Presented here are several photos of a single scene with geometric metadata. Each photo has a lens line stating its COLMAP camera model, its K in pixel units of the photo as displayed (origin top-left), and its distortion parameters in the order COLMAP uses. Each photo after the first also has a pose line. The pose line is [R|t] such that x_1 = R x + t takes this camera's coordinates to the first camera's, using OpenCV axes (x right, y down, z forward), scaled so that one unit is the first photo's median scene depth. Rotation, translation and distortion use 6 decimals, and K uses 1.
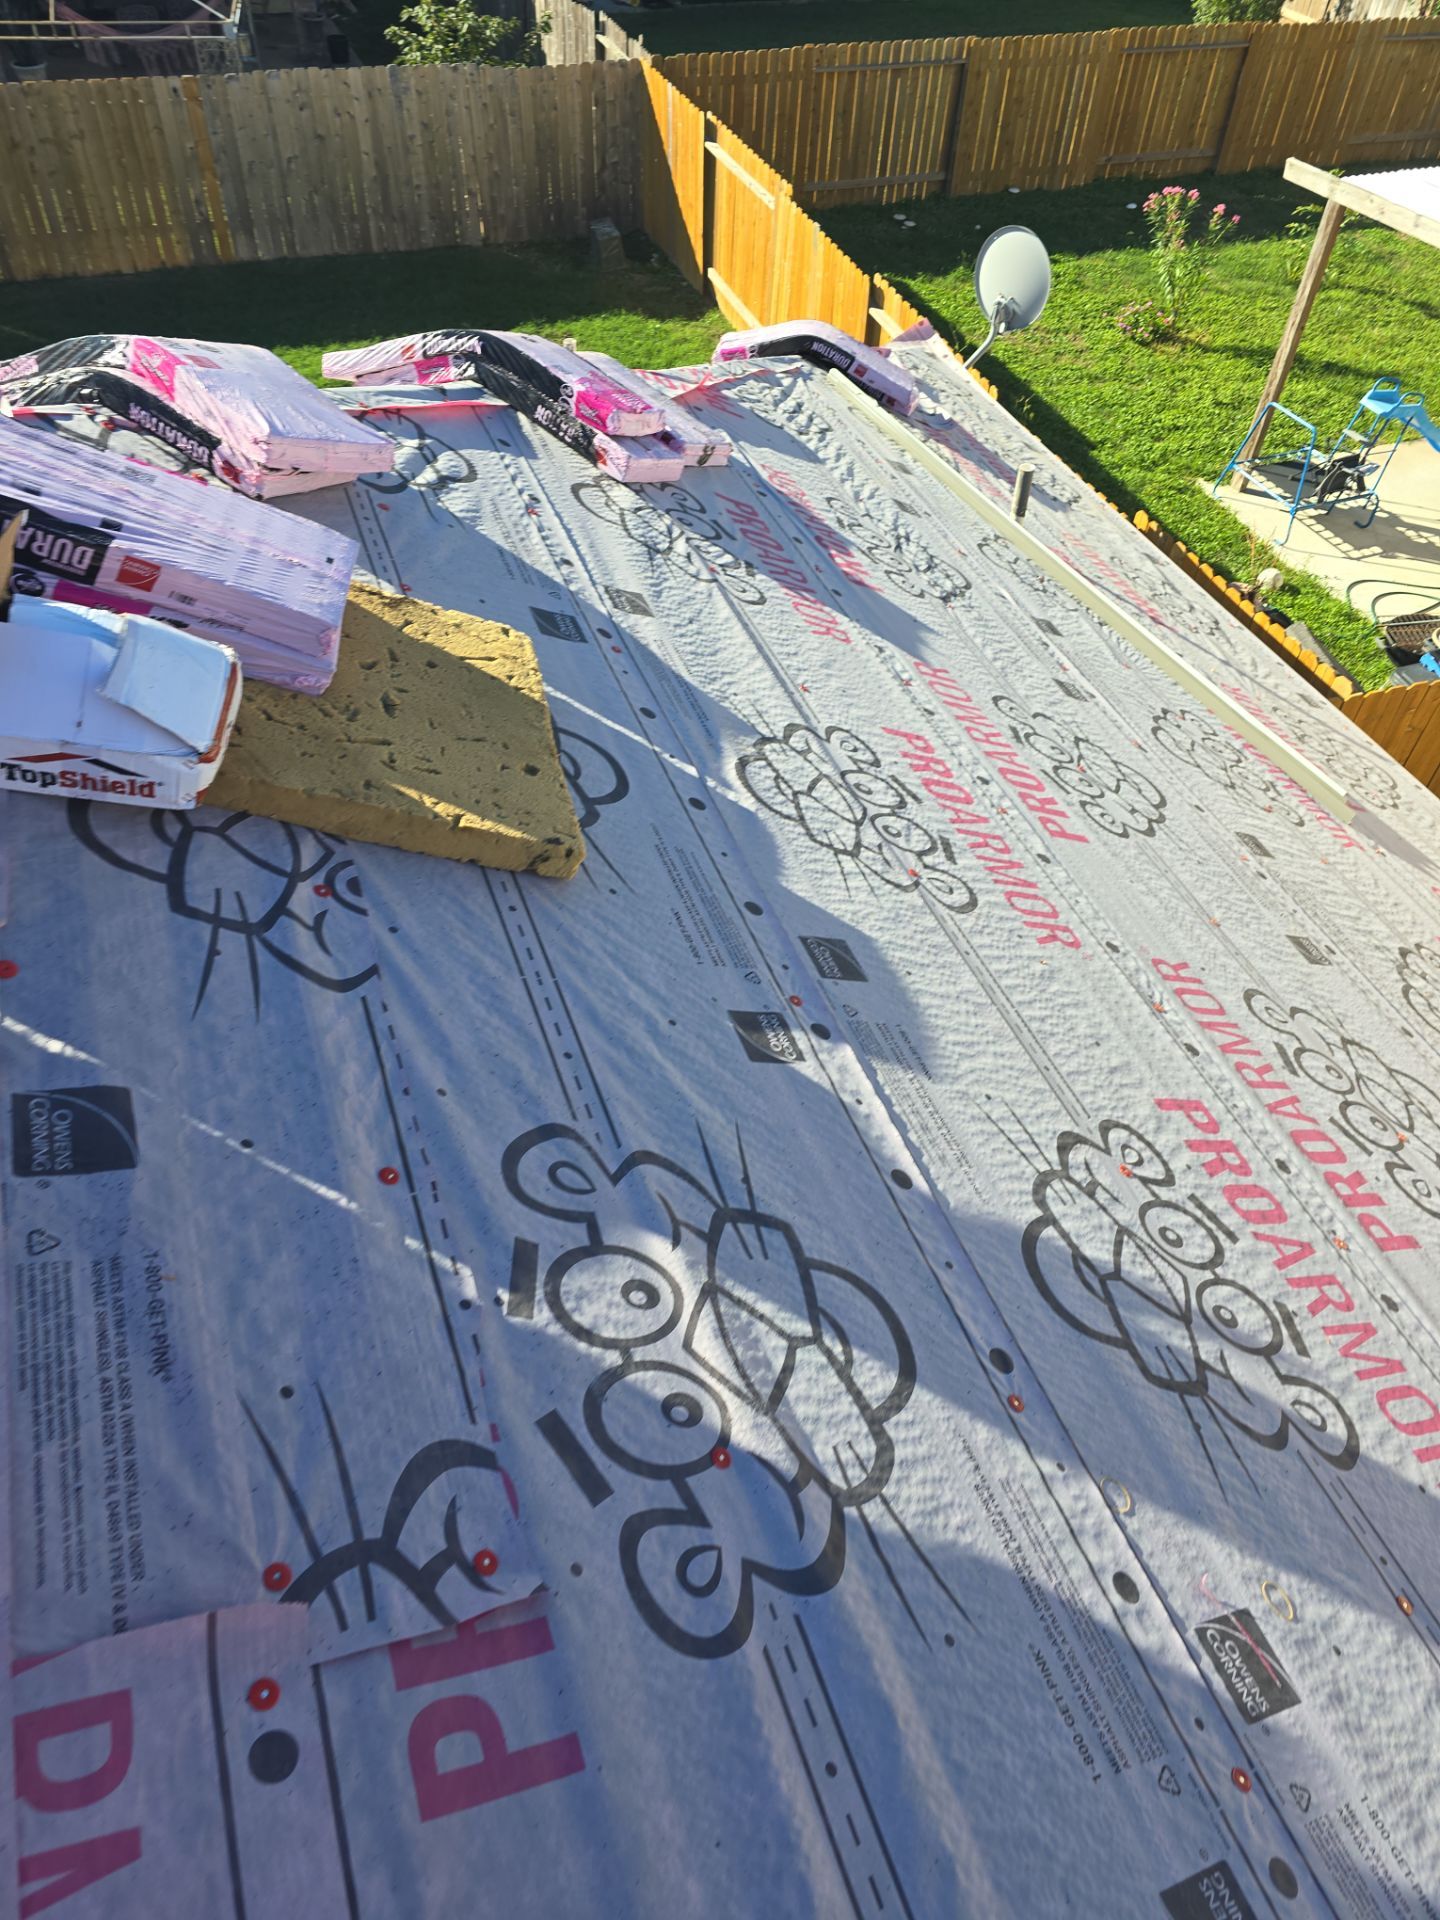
lens RADIAL K [[1267.5, 0, 750.2], [0, 1267.5, 961.2], [0, 0, 1]] dist [0.084747, -0.069635]
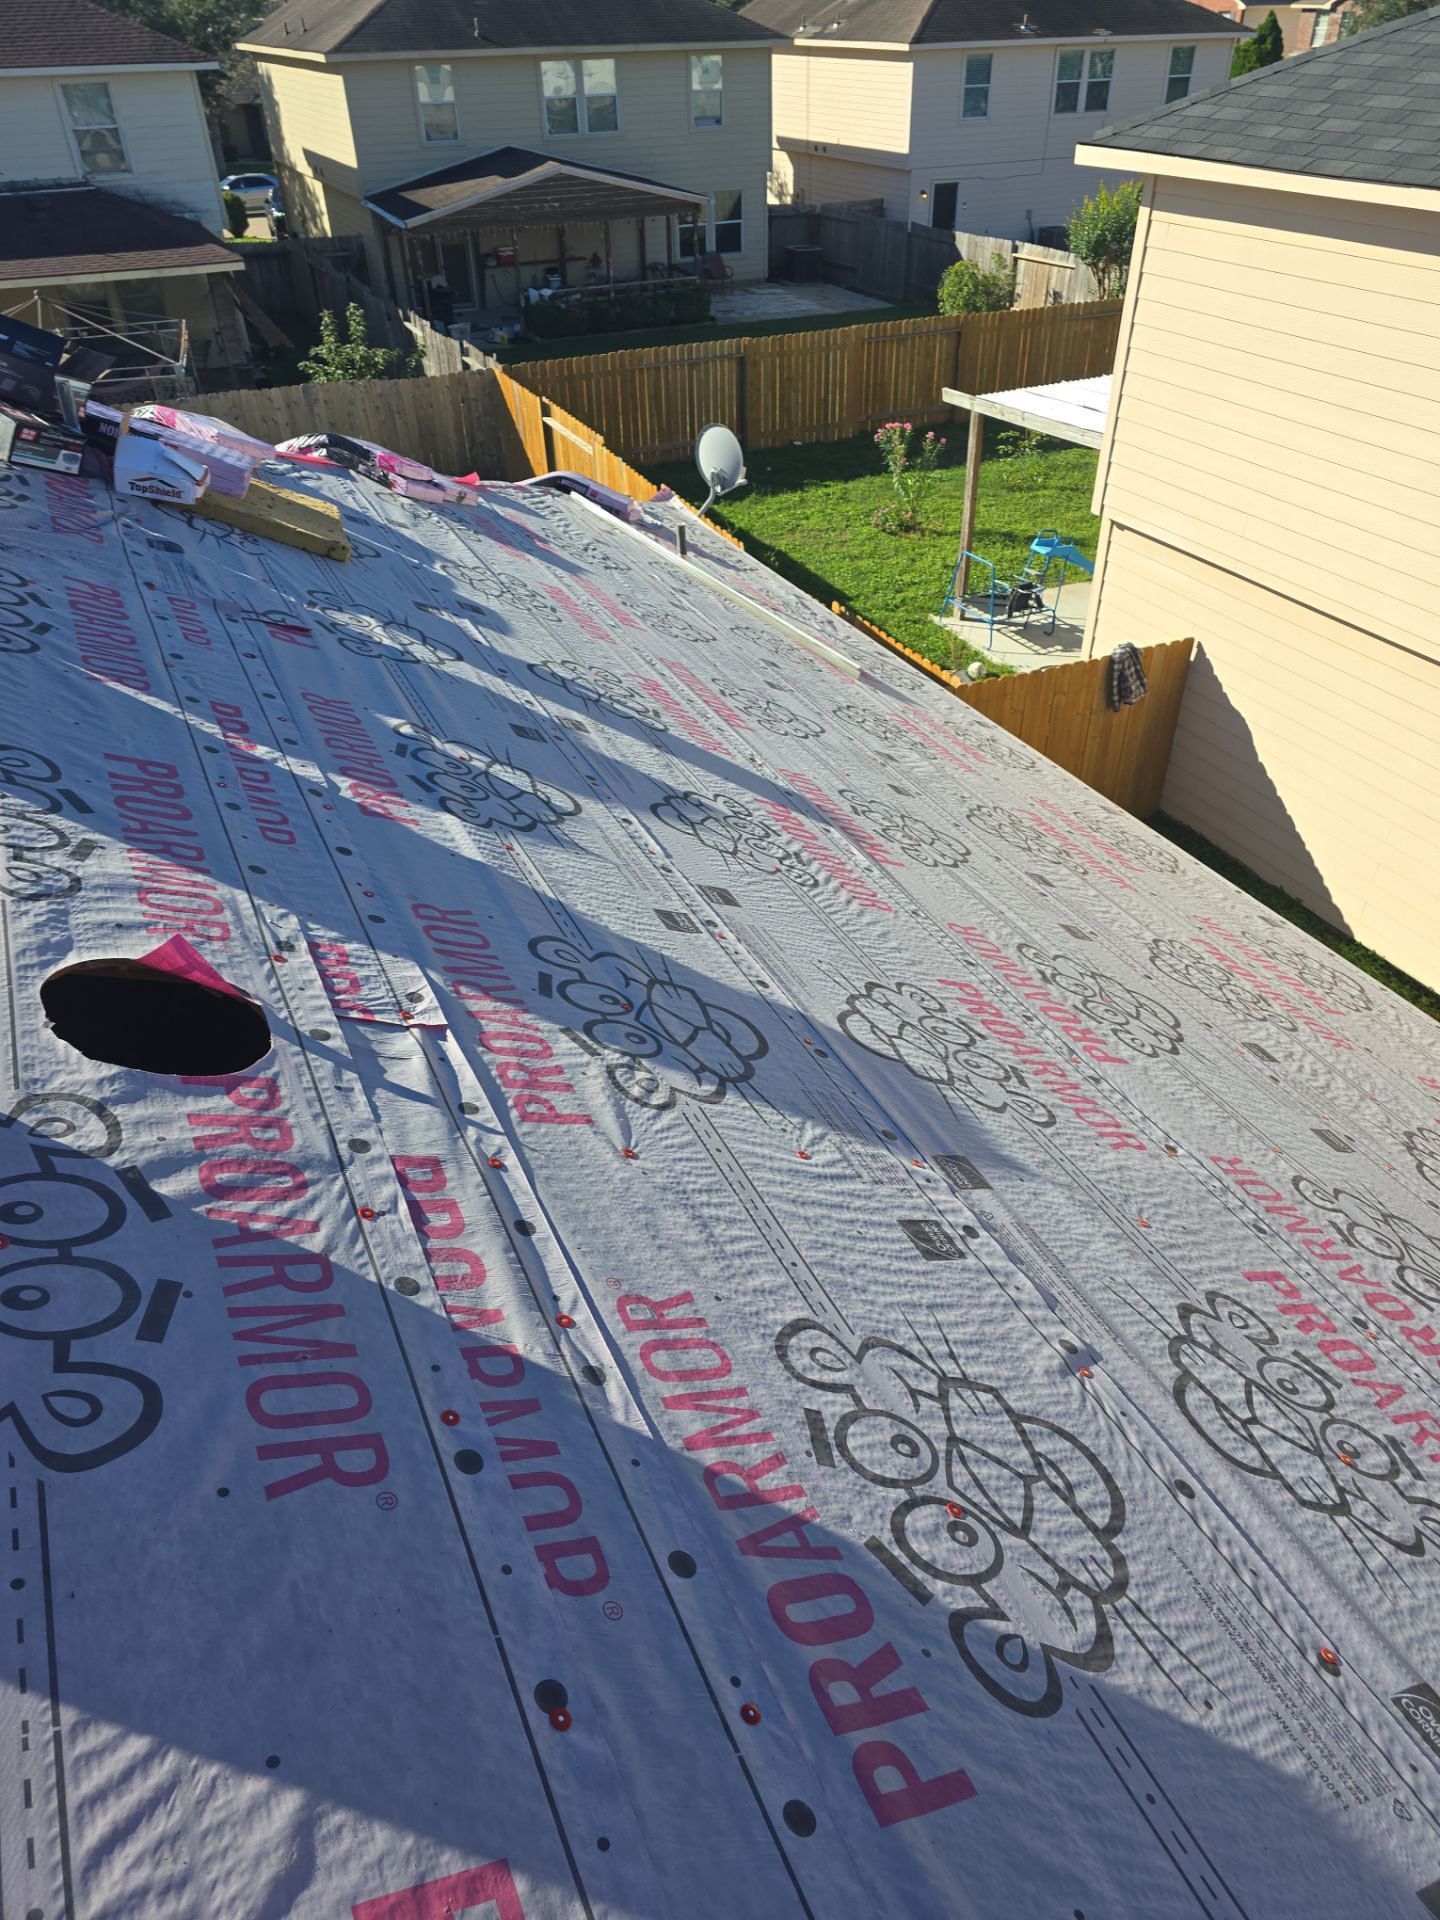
lens RADIAL K [[1267.5, 0, 750.2], [0, 1267.5, 961.2], [0, 0, 1]] dist [0.084747, -0.069635]
pose [[0.994673, -0.094605, 0.040936, 0.083485], [0.100681, 0.976822, -0.188895, 0.223852], [-0.022117, 0.192010, 0.981144, -0.237629]]
